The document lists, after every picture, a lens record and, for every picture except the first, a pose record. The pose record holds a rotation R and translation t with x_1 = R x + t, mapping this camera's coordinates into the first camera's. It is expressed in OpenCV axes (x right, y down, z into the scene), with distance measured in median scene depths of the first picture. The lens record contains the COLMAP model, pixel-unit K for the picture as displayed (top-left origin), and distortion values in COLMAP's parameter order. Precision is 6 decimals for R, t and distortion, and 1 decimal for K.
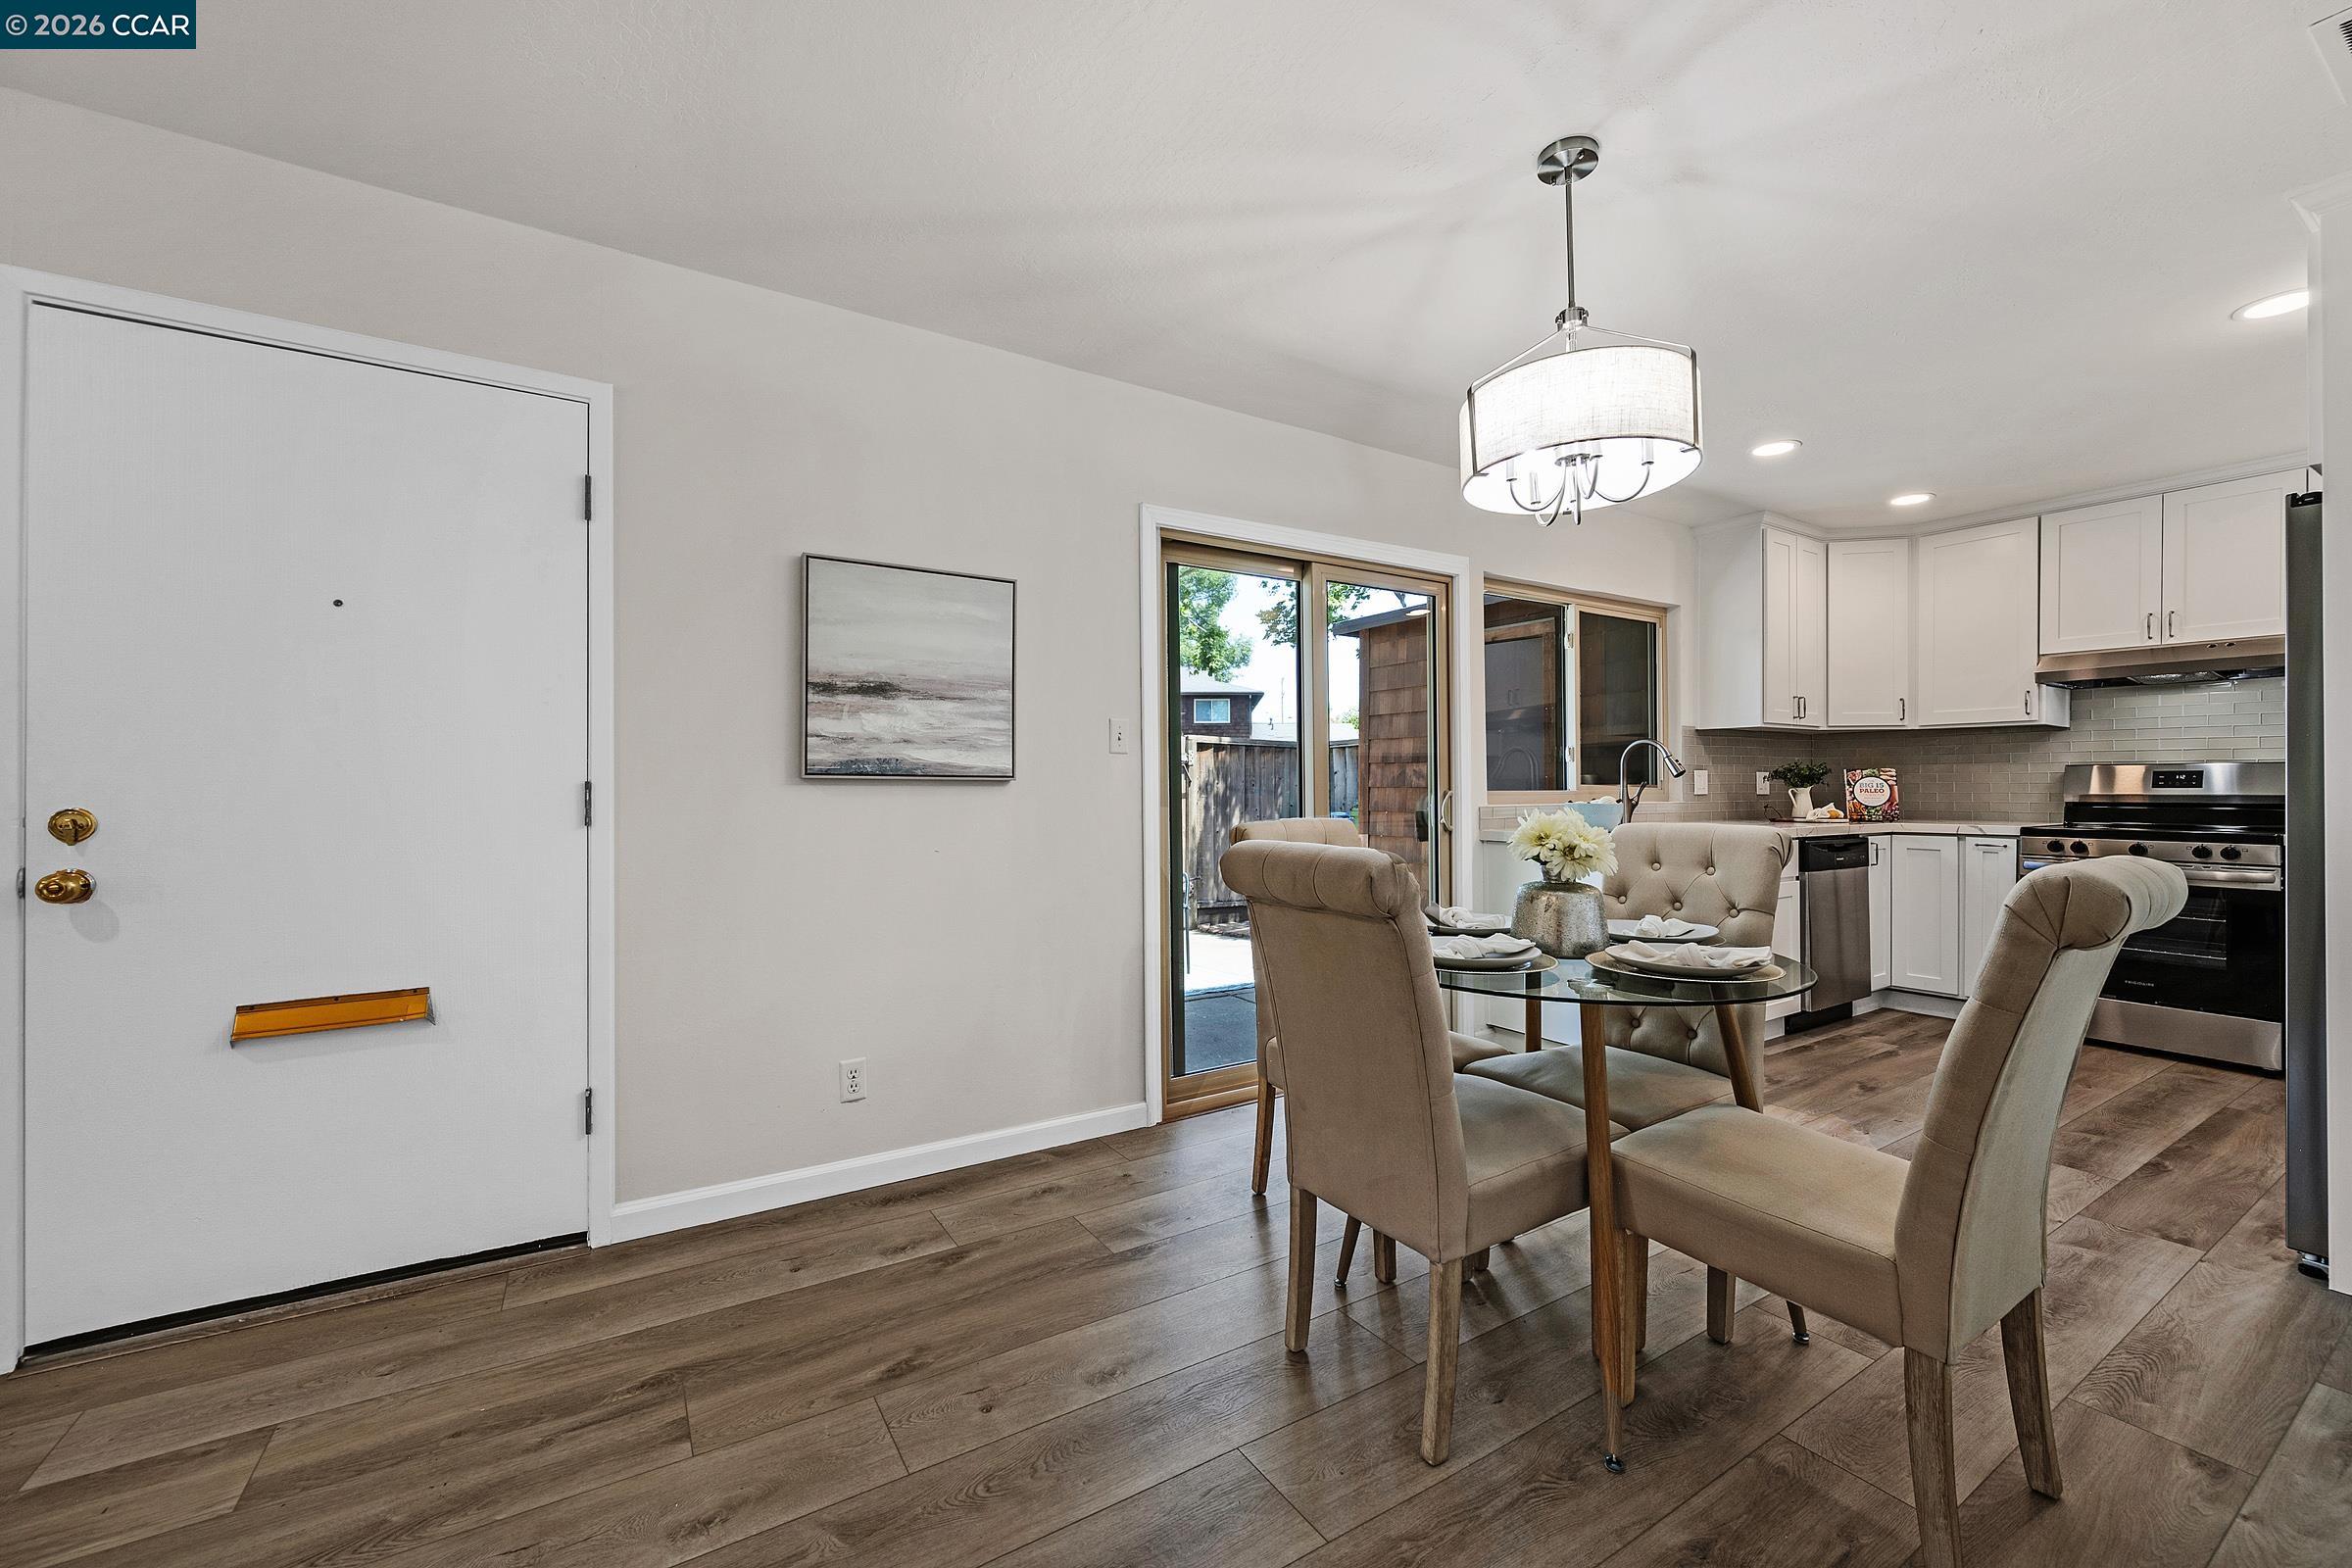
lens RADIAL K [[928.3, 0, 1177.0], [0, 928.3, 782.4], [0, 0, 1]] dist [-0.003351, 0.000162]
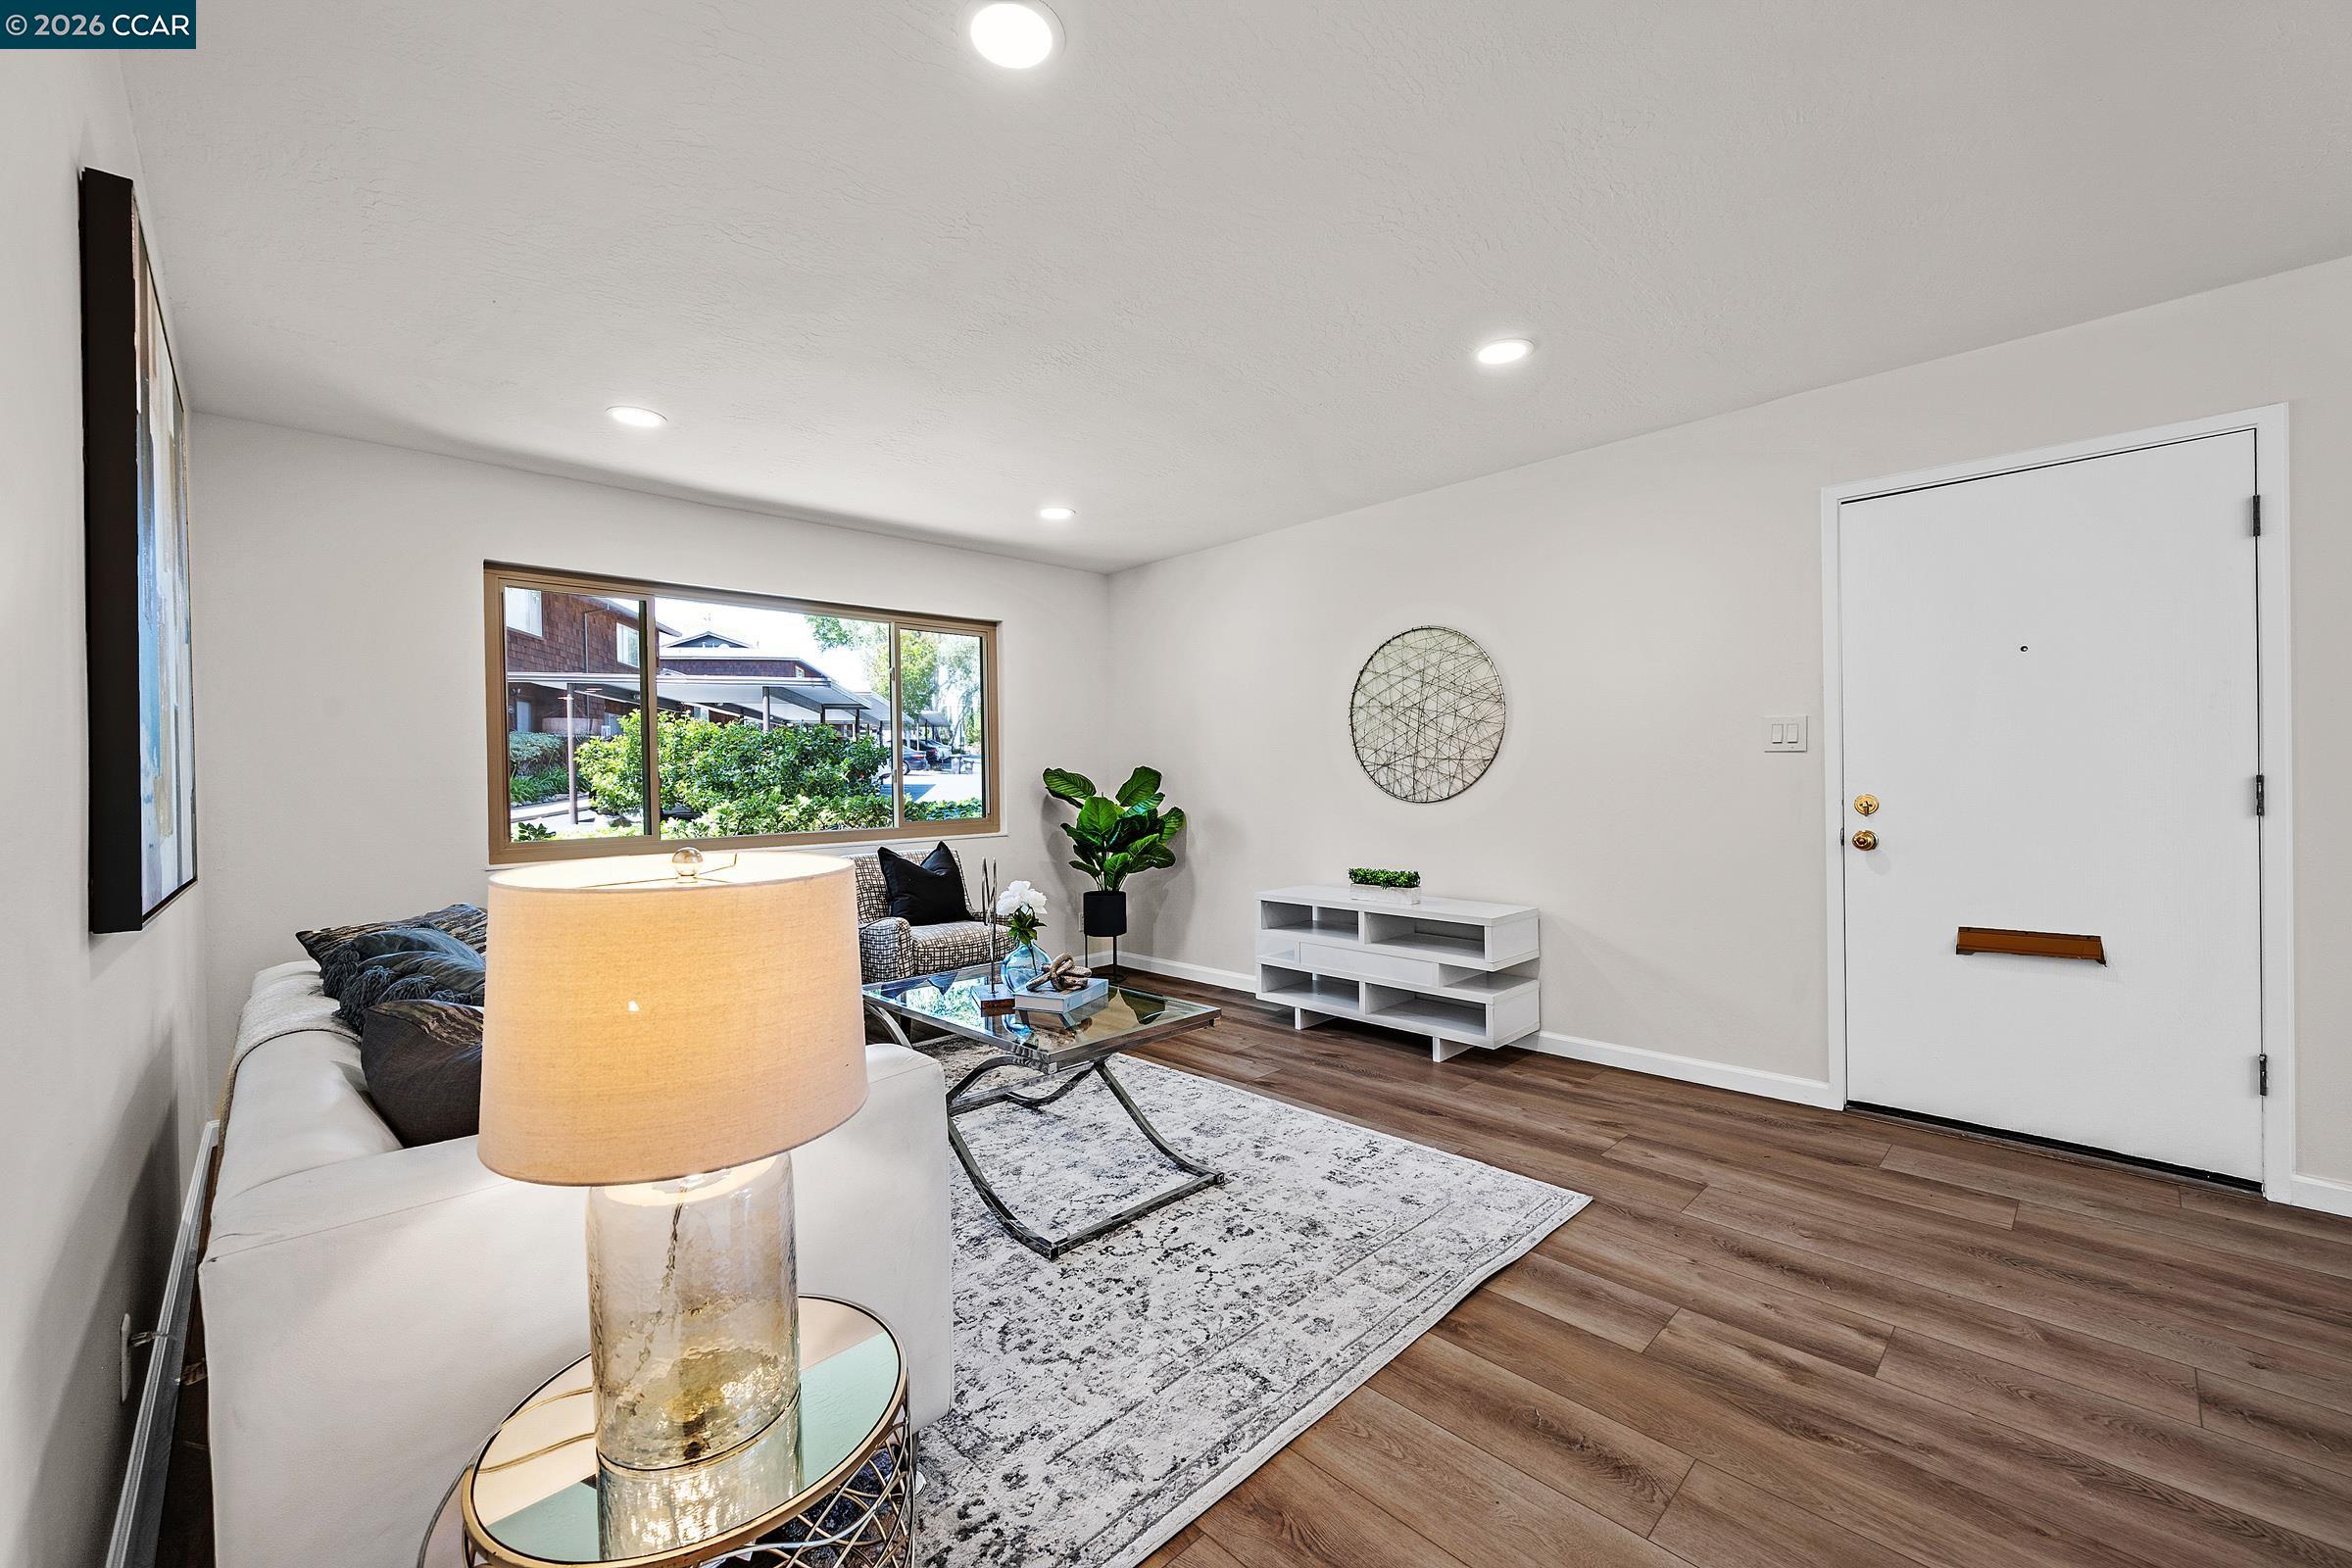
lens RADIAL K [[928.3, 0, 1176.0], [0, 928.3, 785.1], [0, 0, 1]] dist [-0.003351, 0.000162]
pose [[0.214293, 0.004971, -0.976757, 0.157313], [0.020318, 0.999748, 0.009545, -0.025568], [0.976558, -0.021891, 0.214138, -0.484517]]
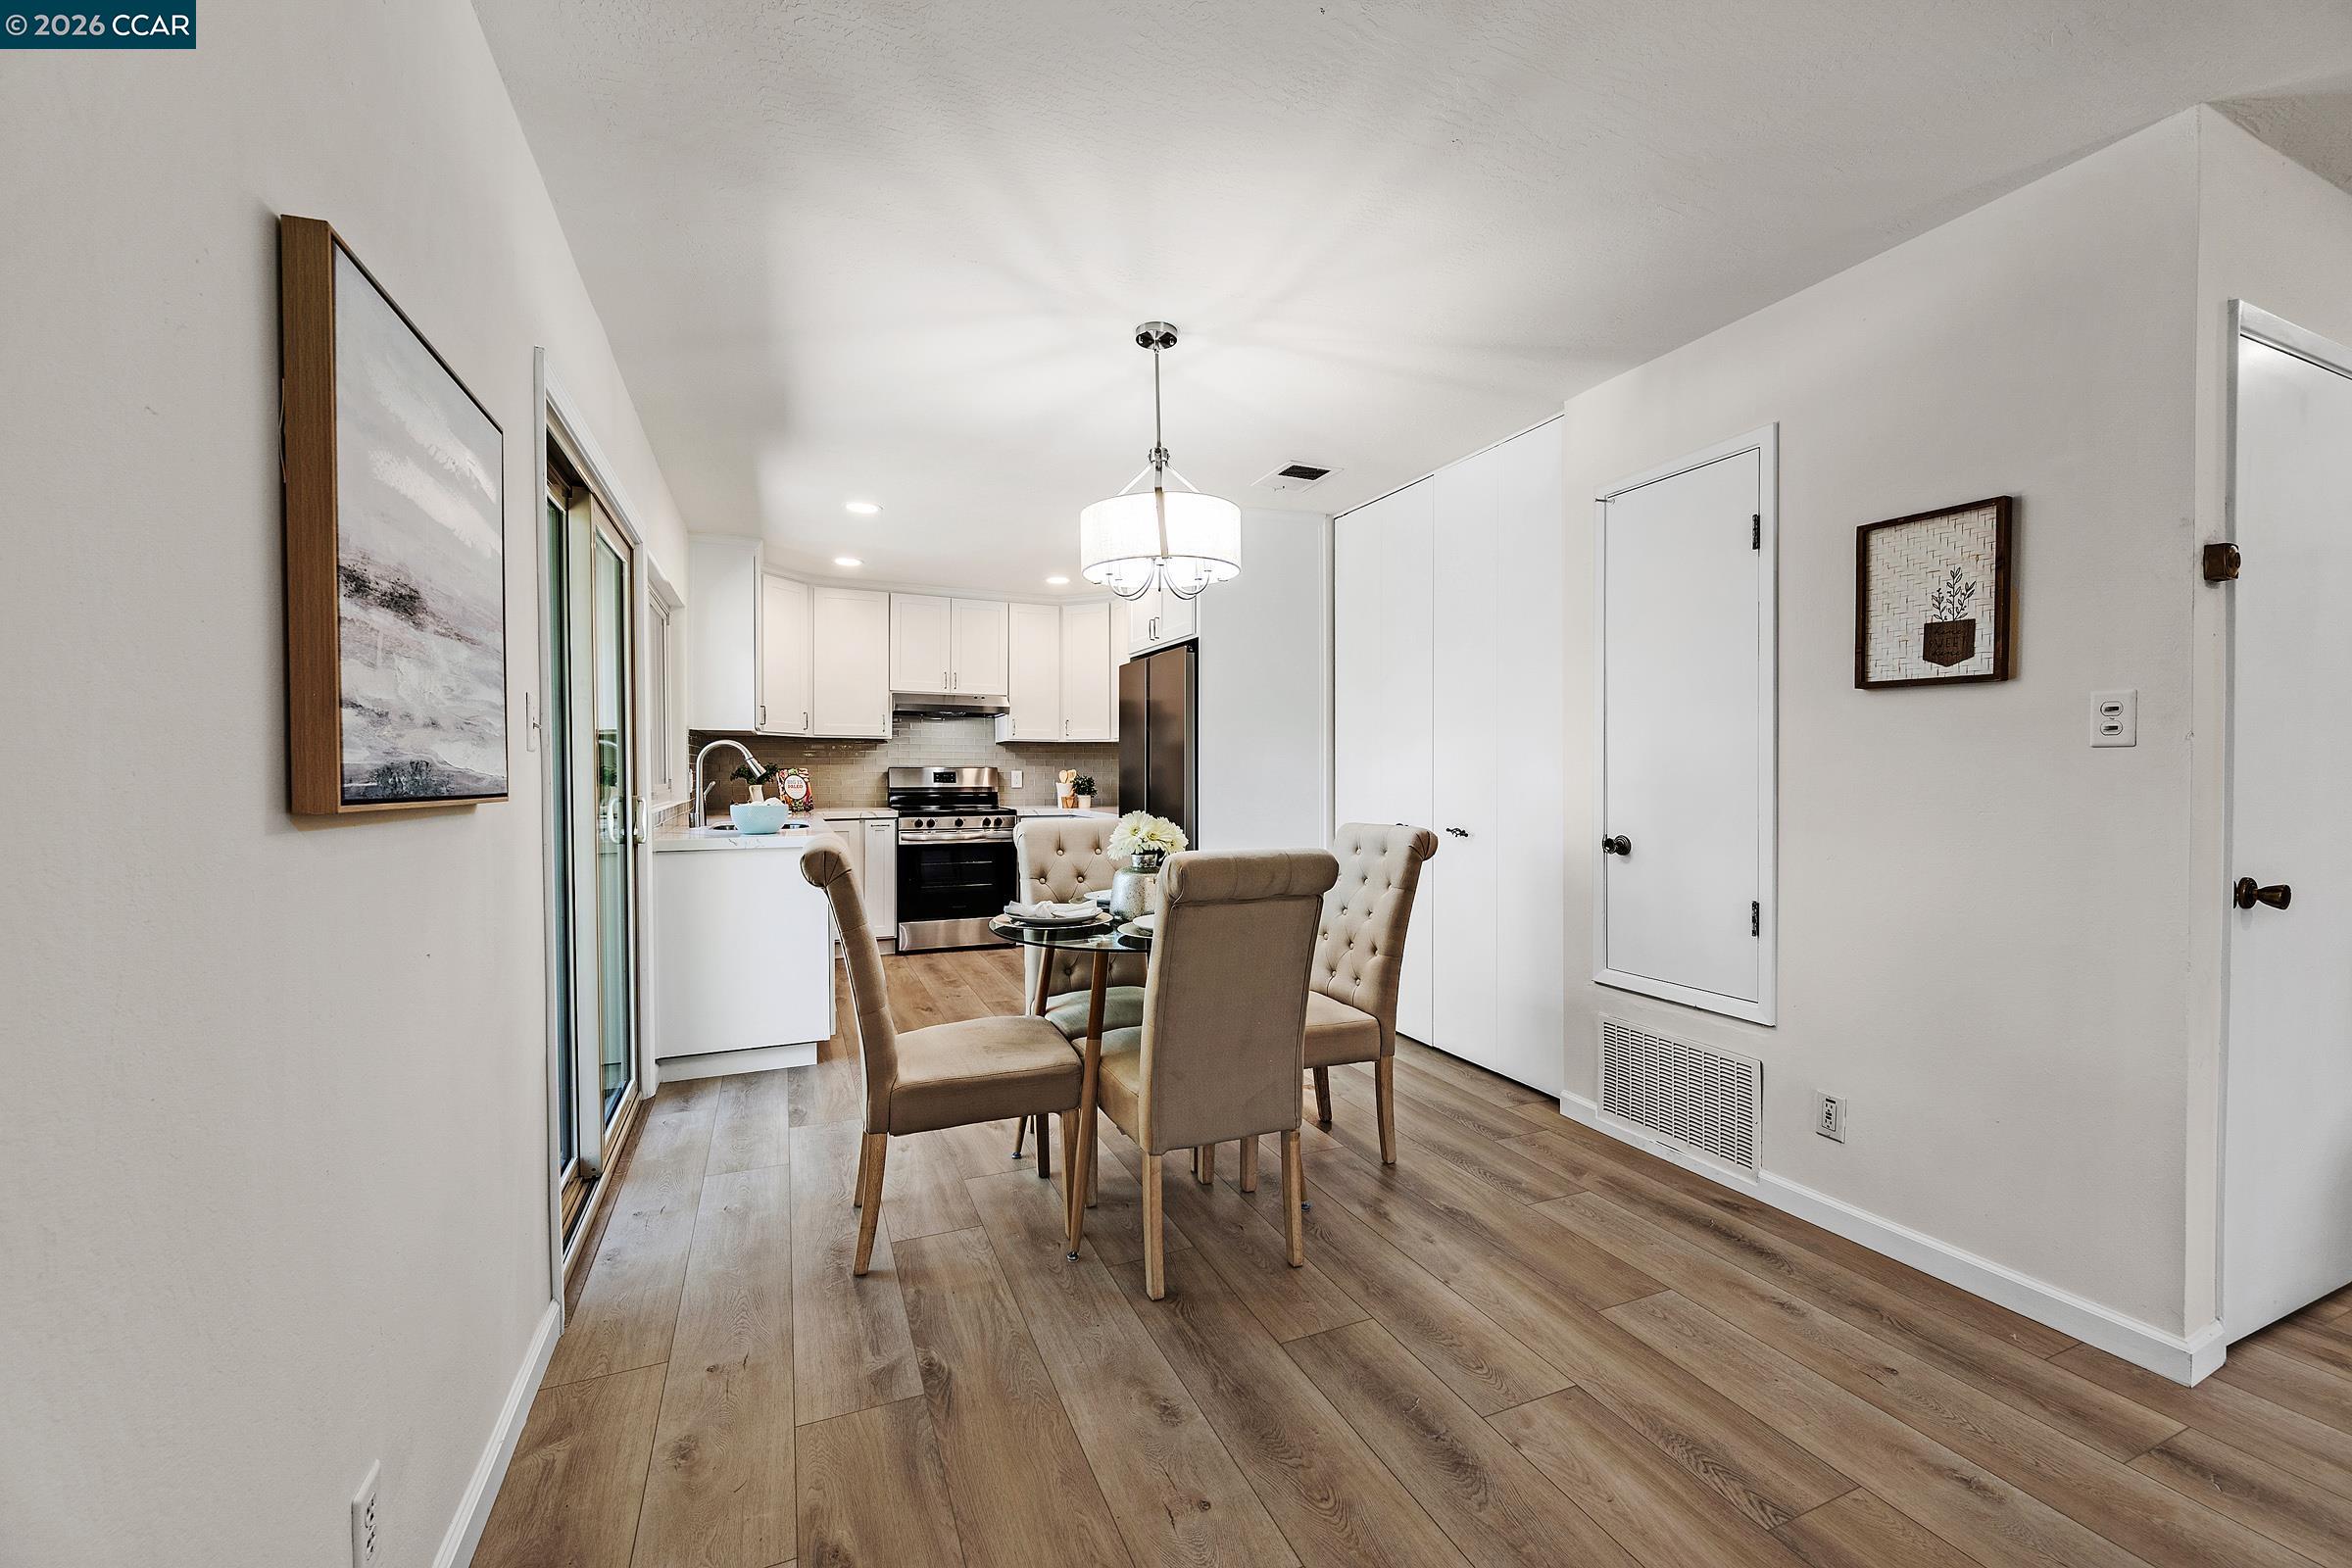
lens RADIAL K [[928.3, 0, 1177.2], [0, 928.3, 785.1], [0, 0, 1]] dist [-0.003351, 0.000162]
pose [[0.151370, -0.012389, 0.988399, -0.802053], [-0.004873, 0.999900, 0.013280, -0.025418], [-0.988465, -0.006826, 0.151295, 0.658879]]
